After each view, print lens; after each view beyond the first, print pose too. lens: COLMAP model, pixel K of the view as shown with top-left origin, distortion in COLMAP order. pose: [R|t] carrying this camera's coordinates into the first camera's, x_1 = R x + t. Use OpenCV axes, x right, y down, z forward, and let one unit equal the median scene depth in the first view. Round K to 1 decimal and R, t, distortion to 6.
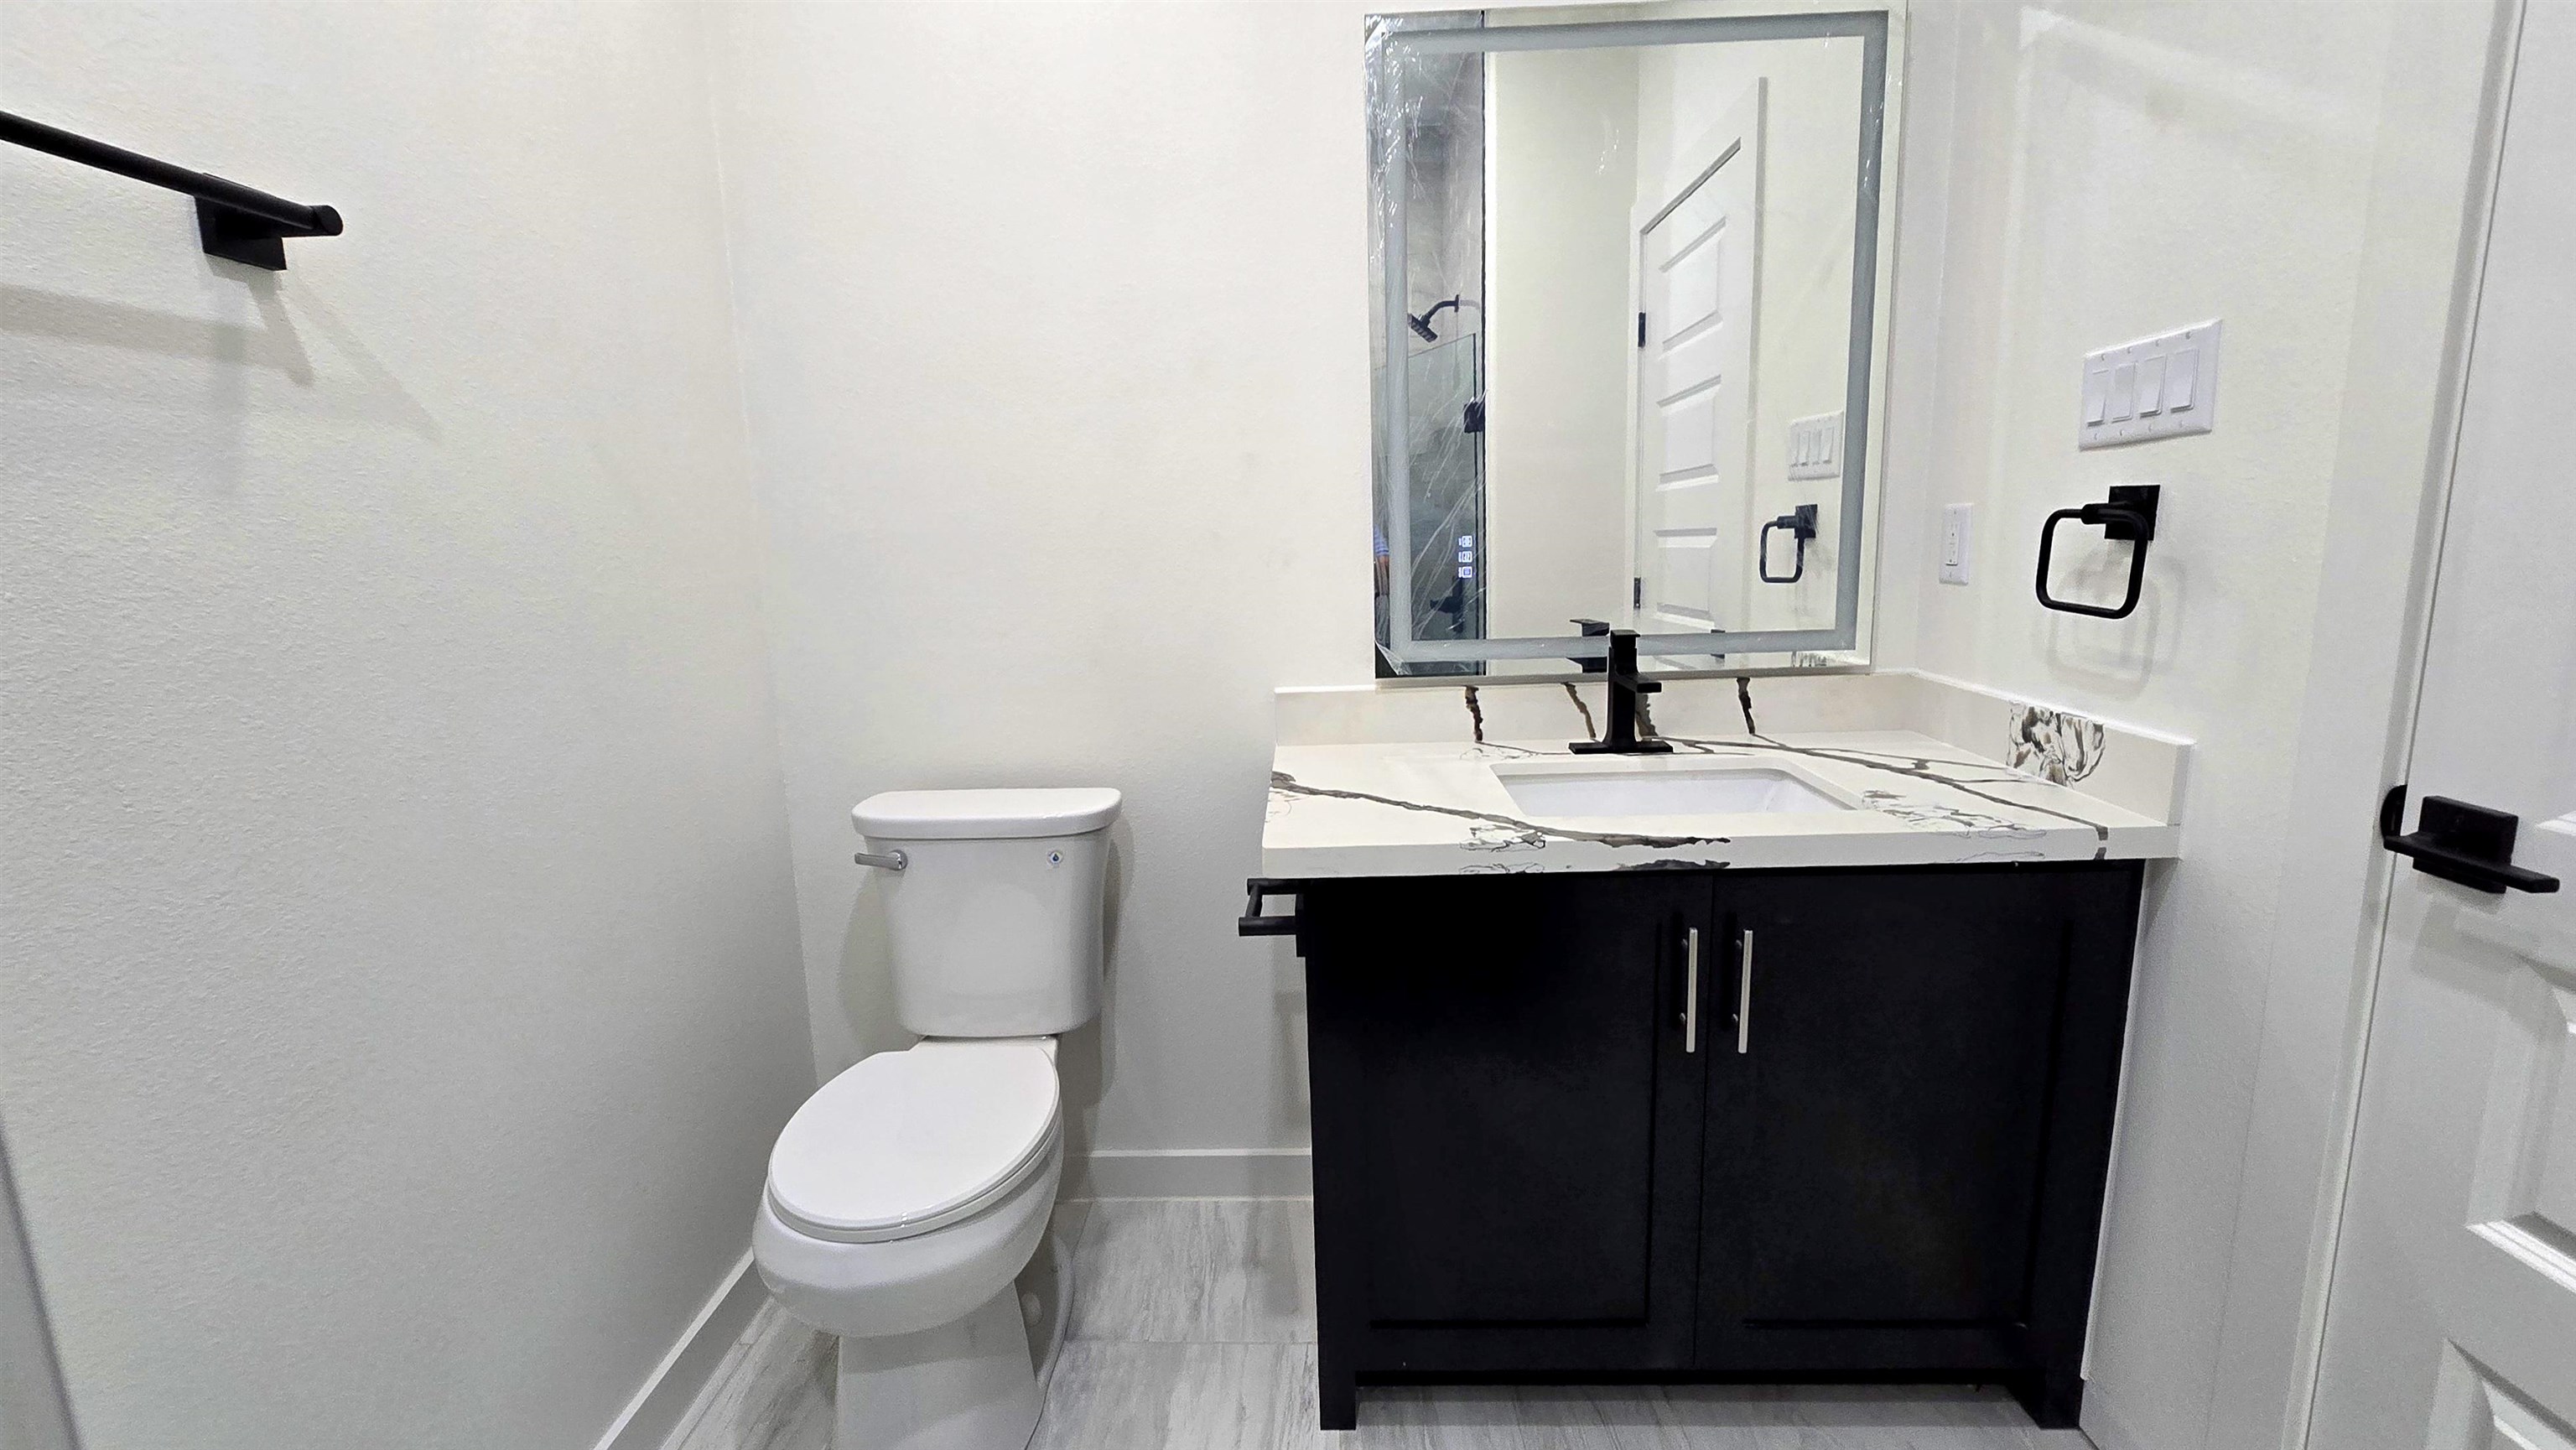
lens RADIAL K [[1101.0, 0, 1279.9], [0, 1101.0, 718.3], [0, 0, 1]] dist [-0.002786, 0.000120]
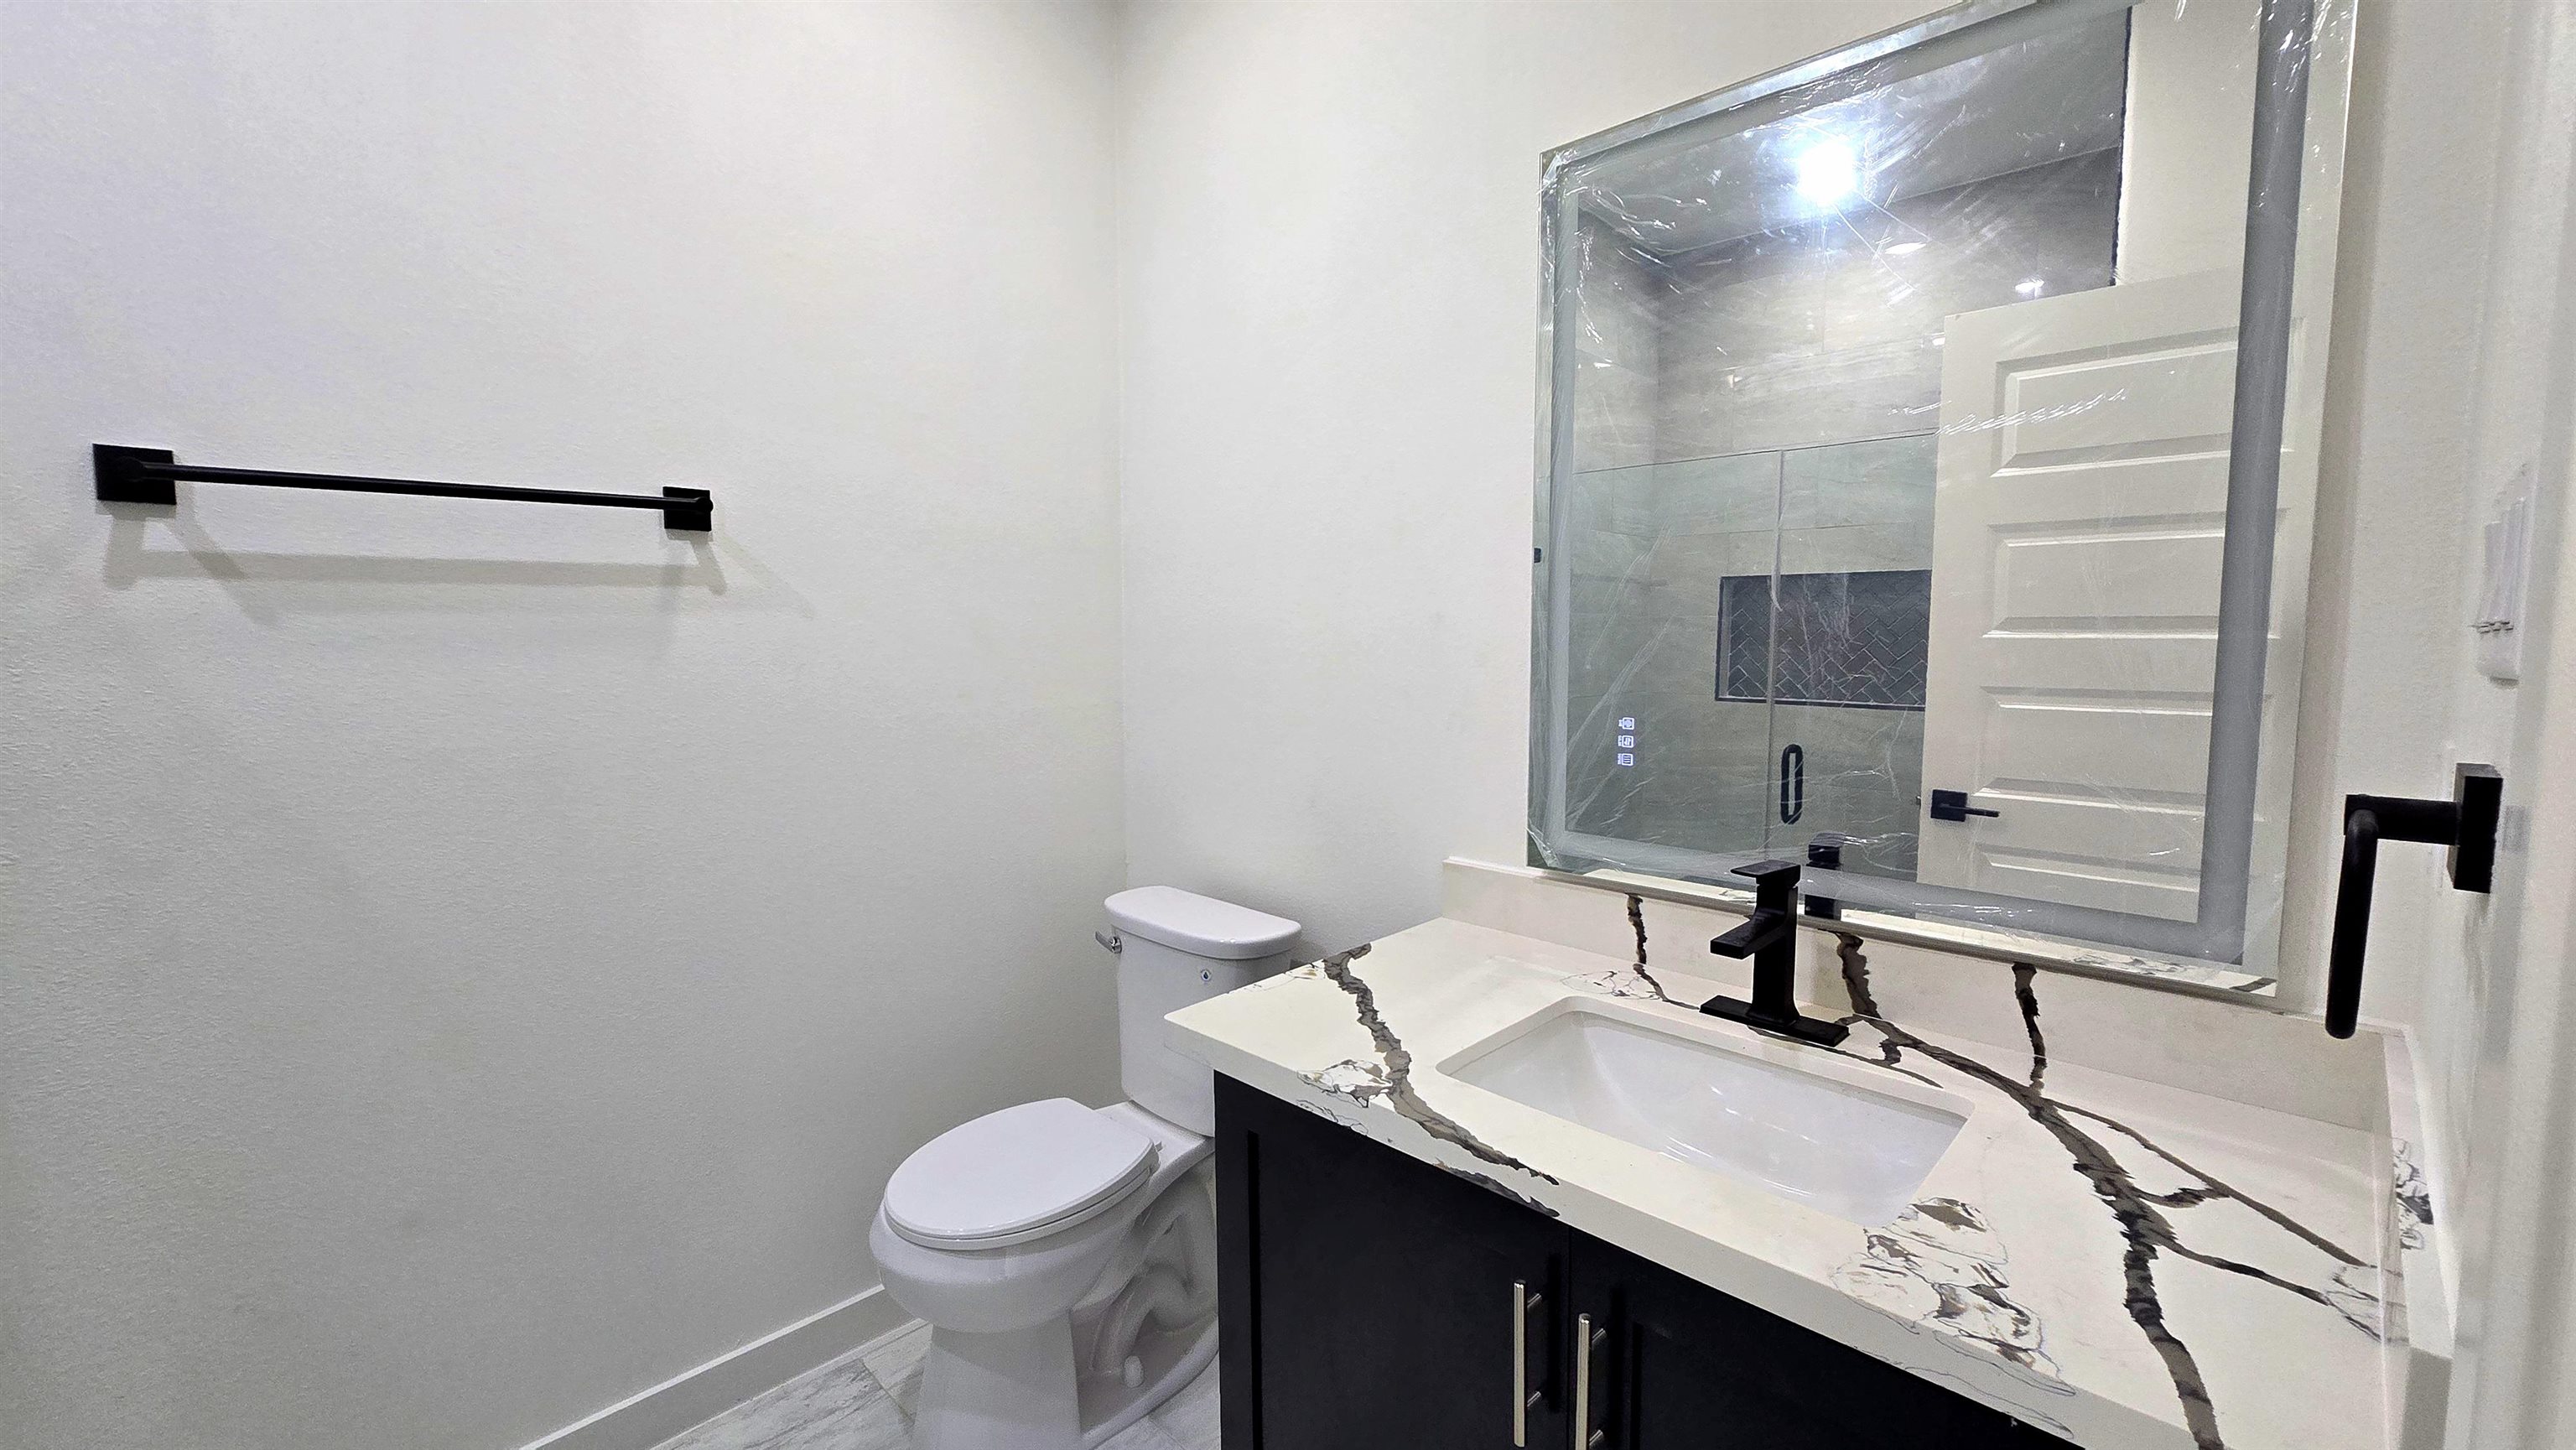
lens RADIAL K [[1058.5, 0, 1275.4], [0, 1058.5, 720.8], [0, 0, 1]] dist [-0.002196, -0.000261]
pose [[0.725520, 0.087025, -0.682677, 0.560111], [-0.132437, 0.991087, -0.014408, -0.123478], [0.675338, 0.100864, 0.730578, 0.247940]]
